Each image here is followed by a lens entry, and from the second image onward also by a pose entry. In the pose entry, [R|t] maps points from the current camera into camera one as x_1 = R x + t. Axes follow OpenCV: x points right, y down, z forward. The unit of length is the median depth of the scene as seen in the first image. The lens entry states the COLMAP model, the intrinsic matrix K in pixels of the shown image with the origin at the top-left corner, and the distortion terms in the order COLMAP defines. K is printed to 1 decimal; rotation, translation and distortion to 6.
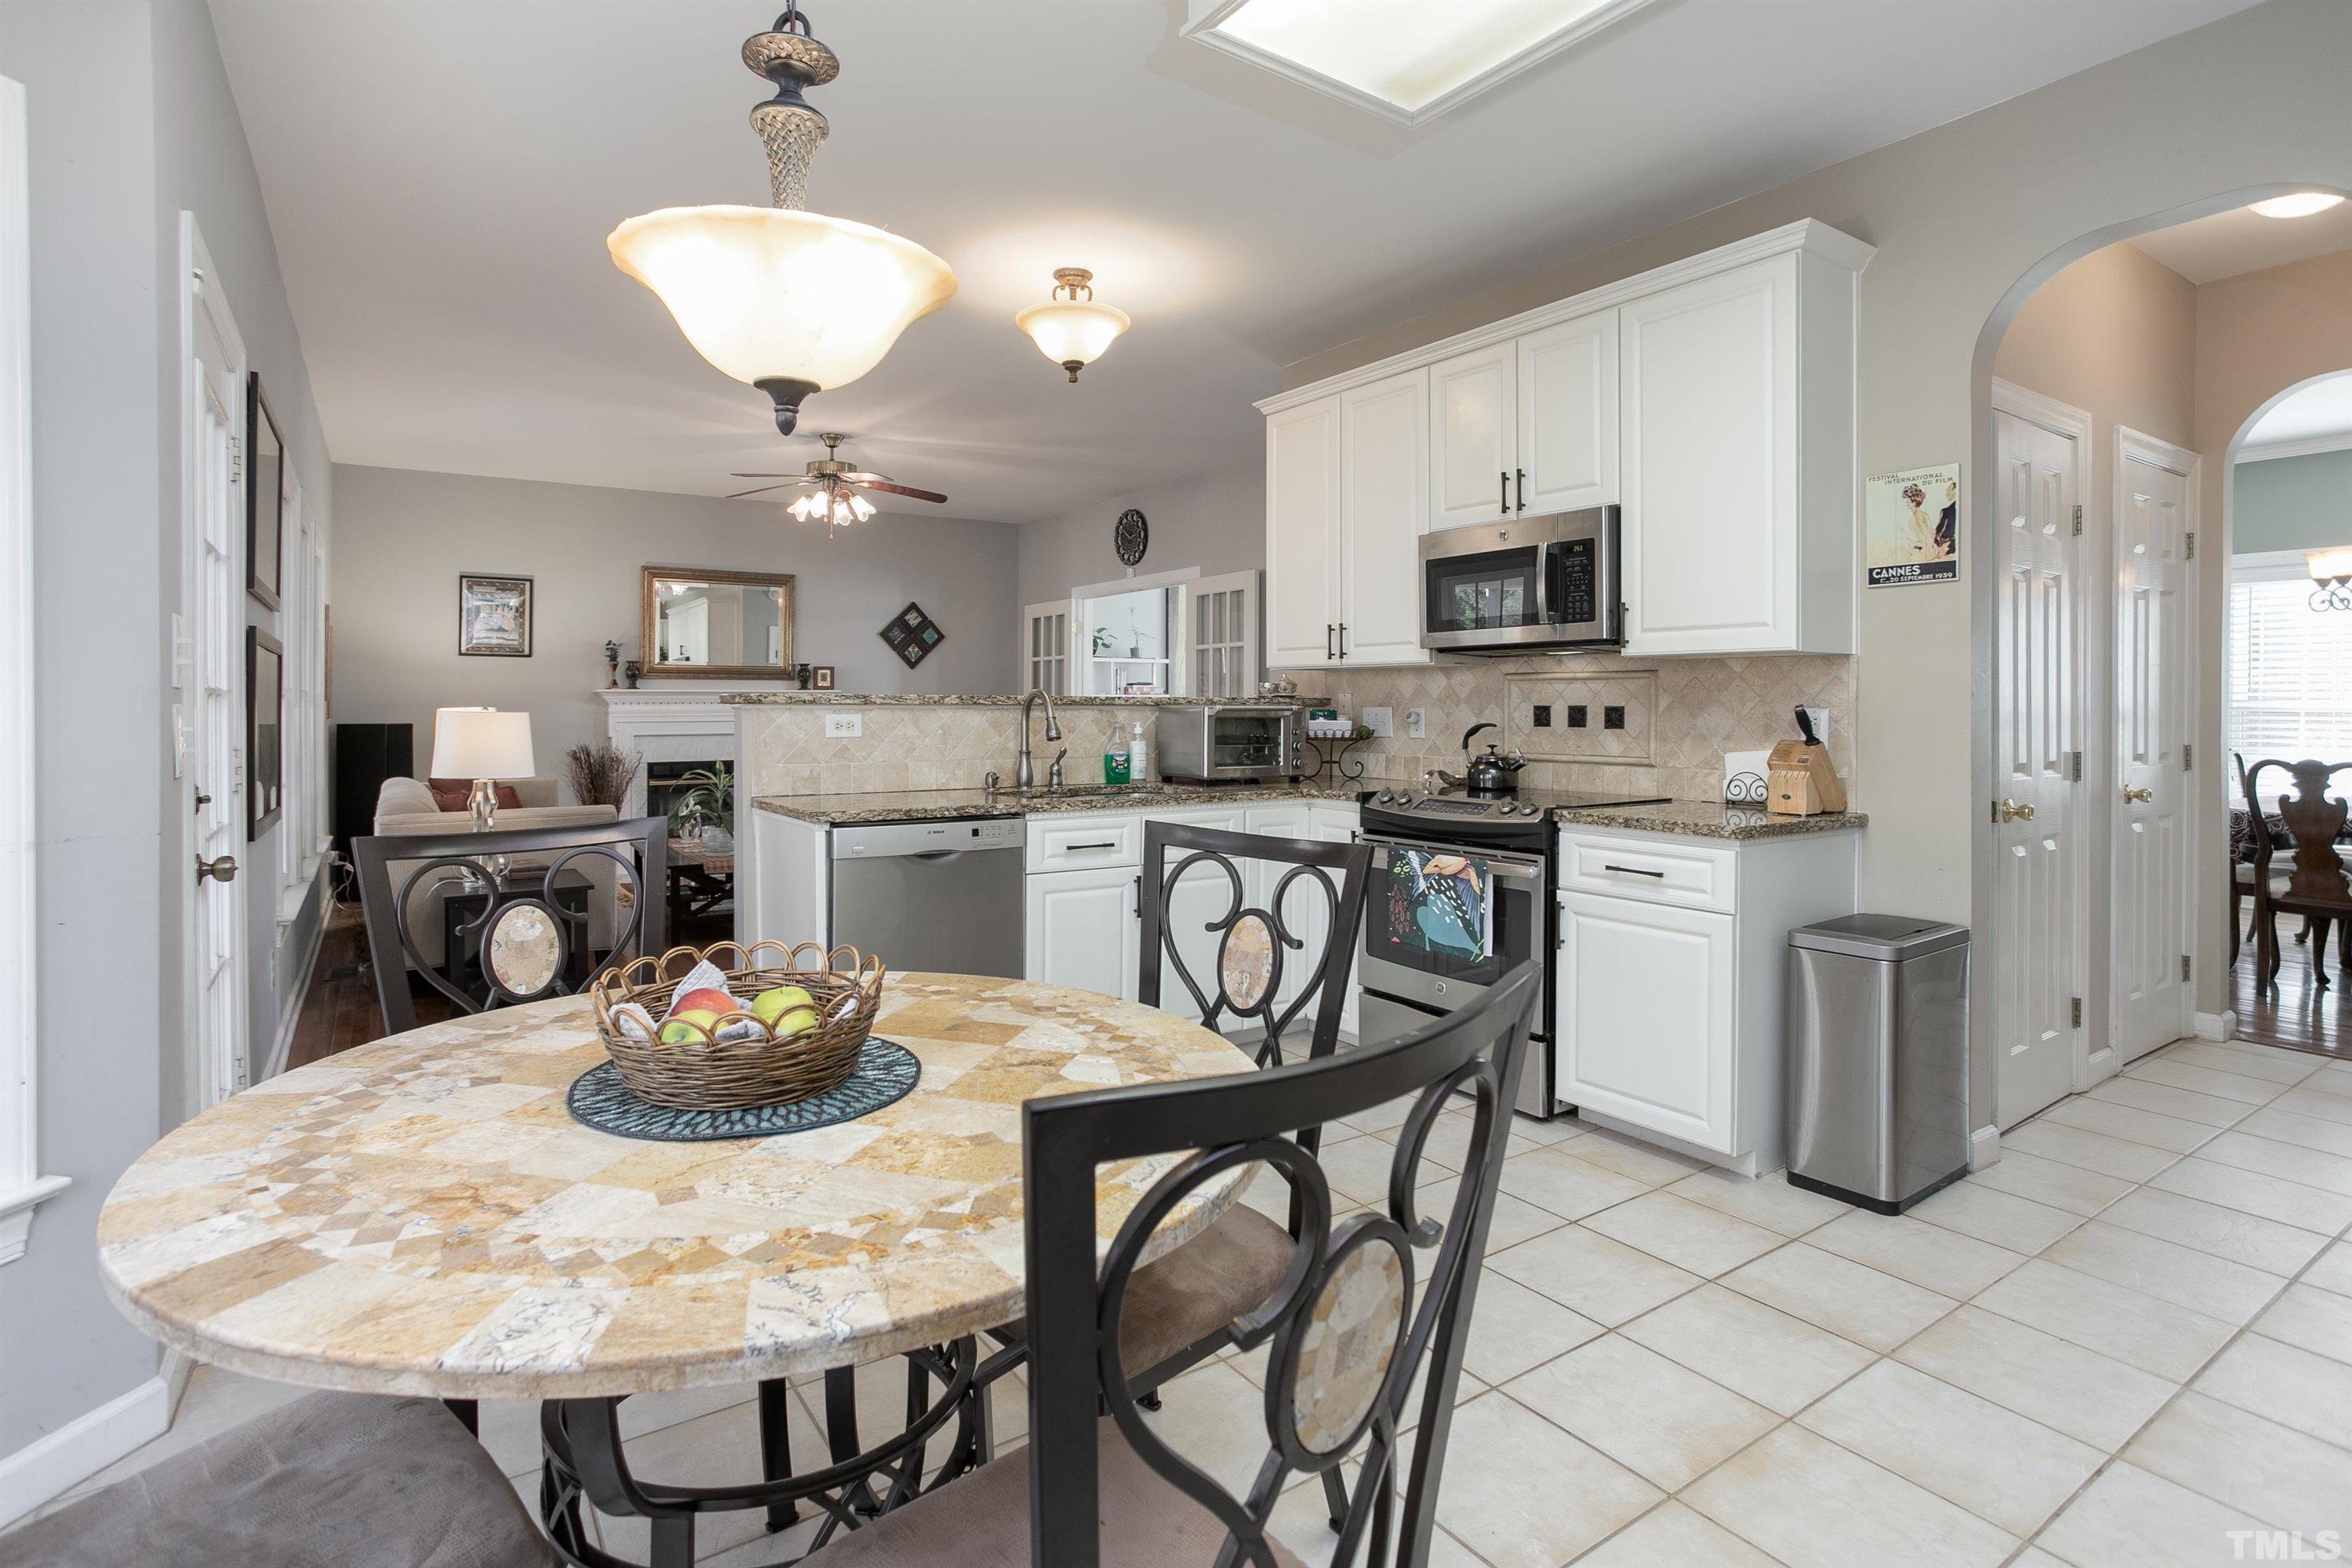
lens RADIAL K [[1168.8, 0, 1192.1], [0, 1168.8, 710.6], [0, 0, 1]] dist [0.003816, 0.000787]
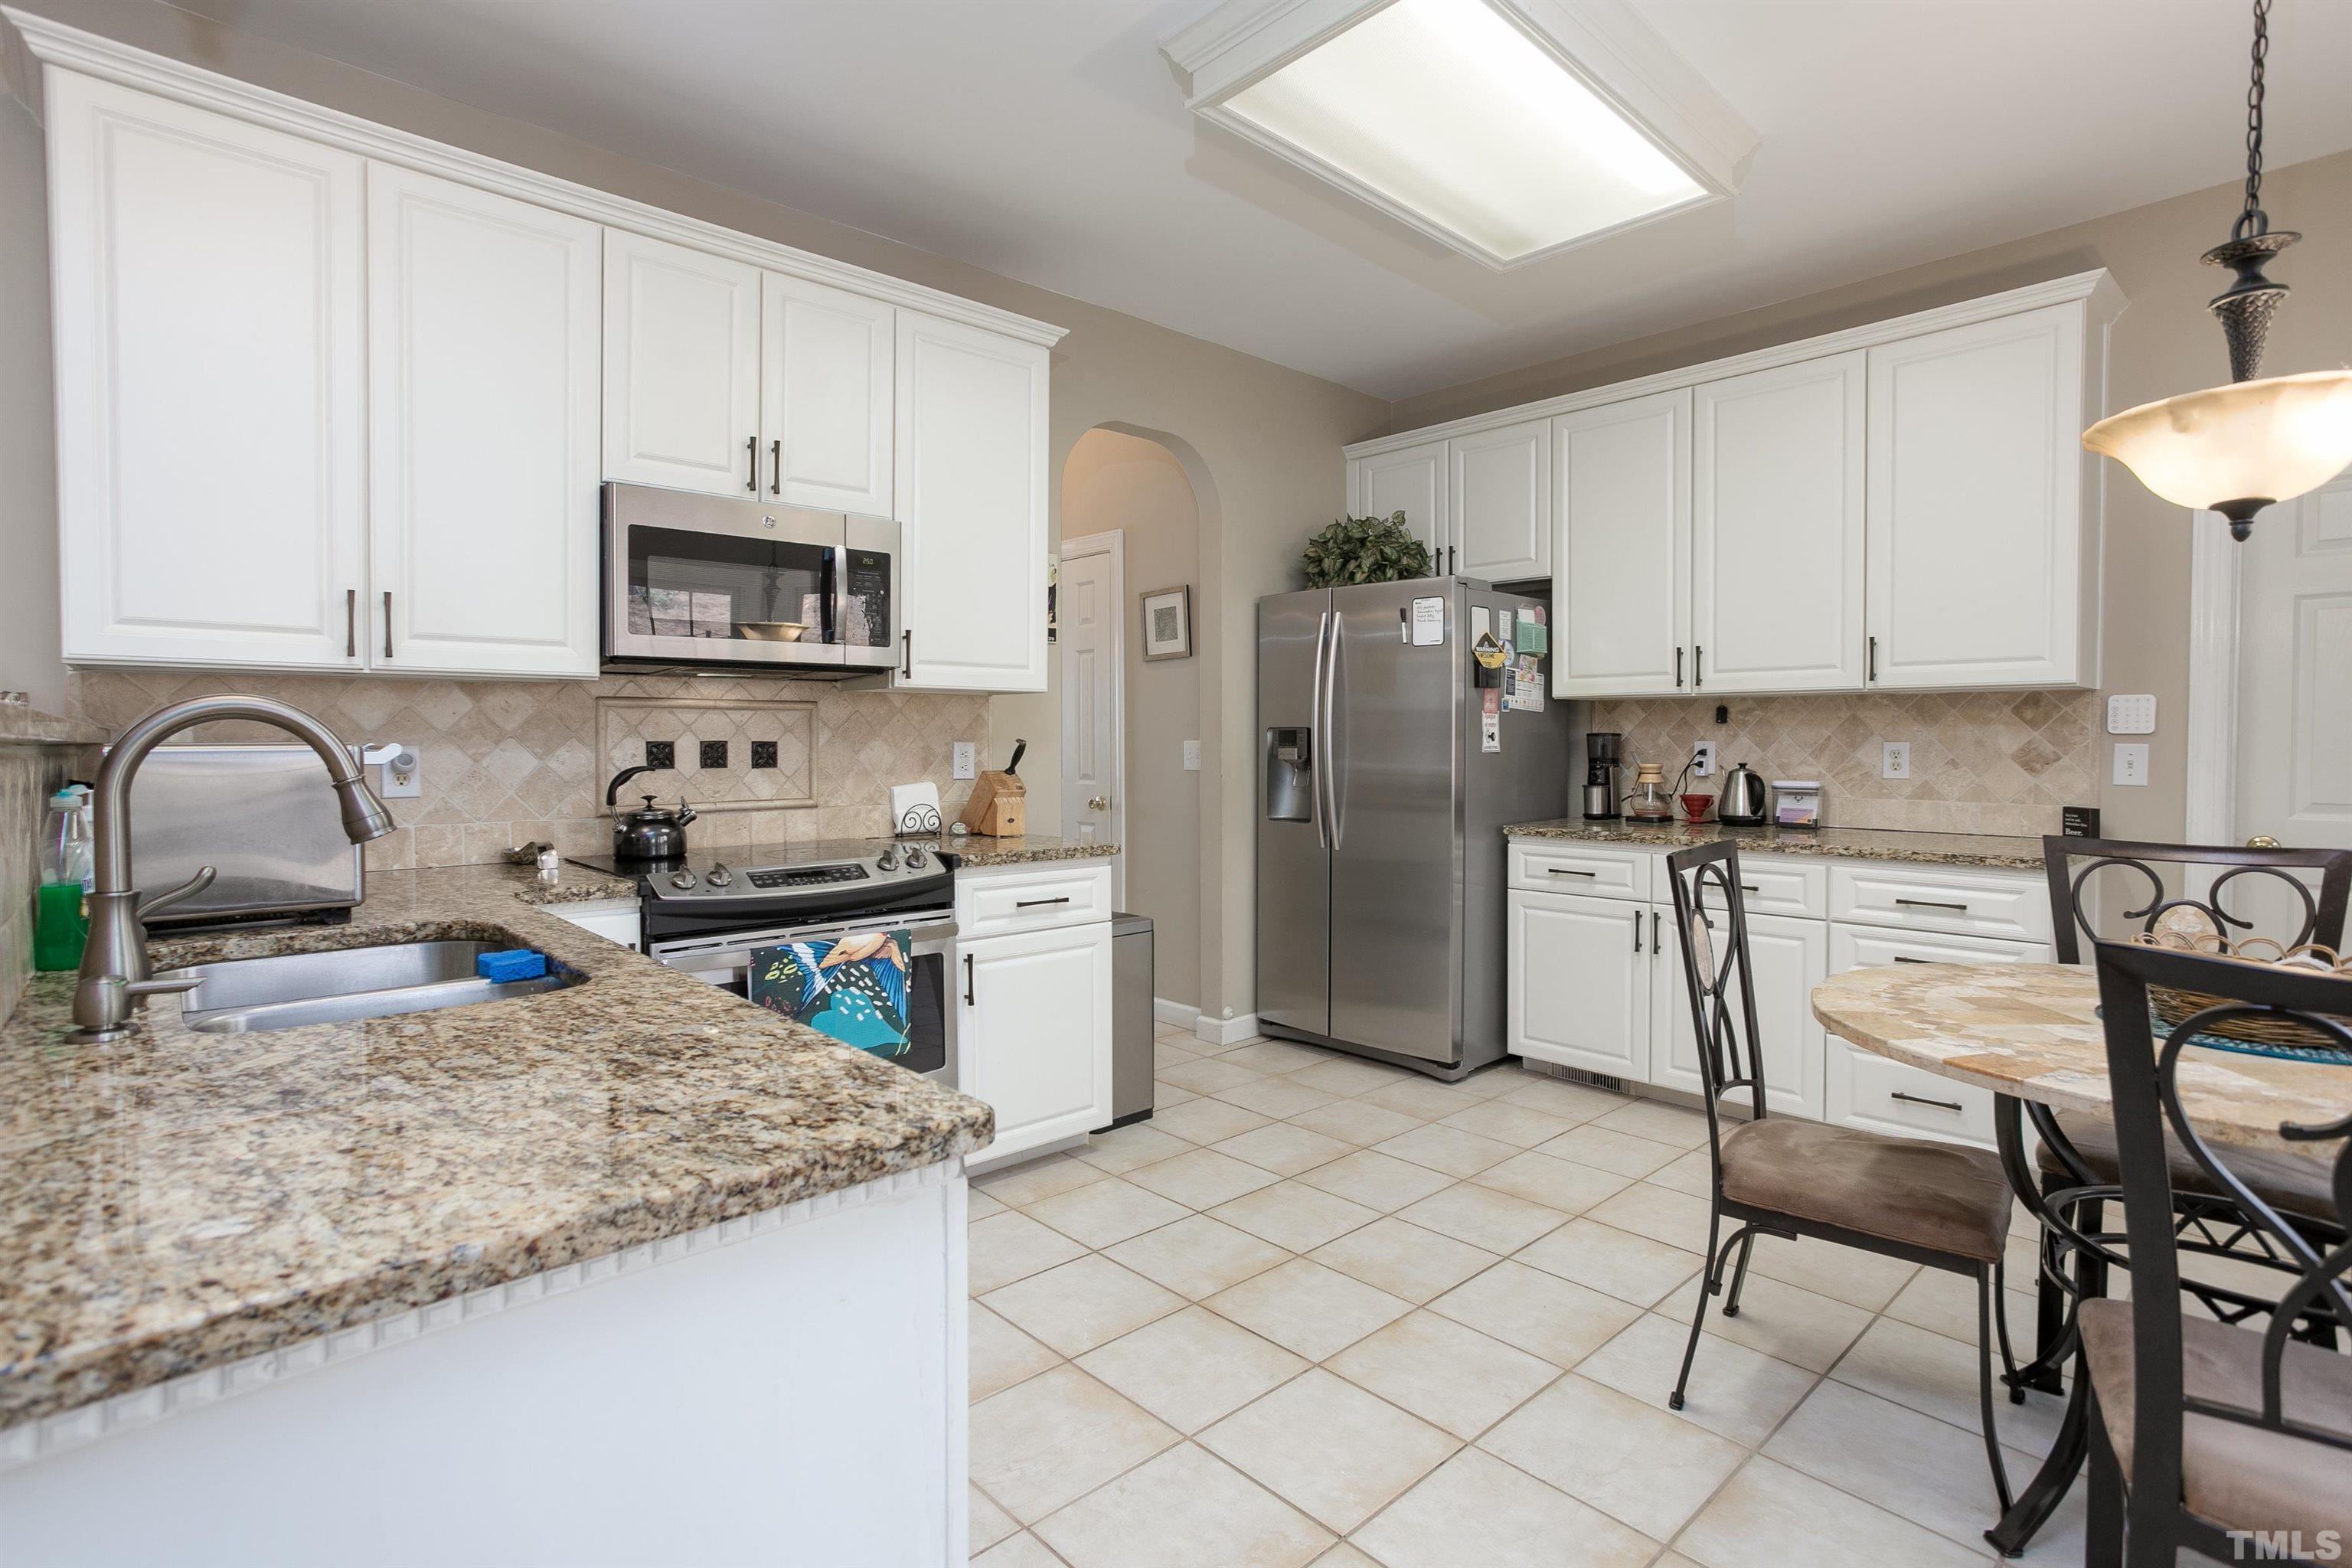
lens RADIAL K [[1168.8, 0, 1183.5], [0, 1168.8, 741.5], [0, 0, 1]] dist [0.003816, 0.000787]
pose [[-0.140972, -0.004207, 0.990005, -0.539117], [0.005713, 0.999971, 0.005063, -0.006305], [-0.989997, 0.006370, -0.140944, 0.835491]]
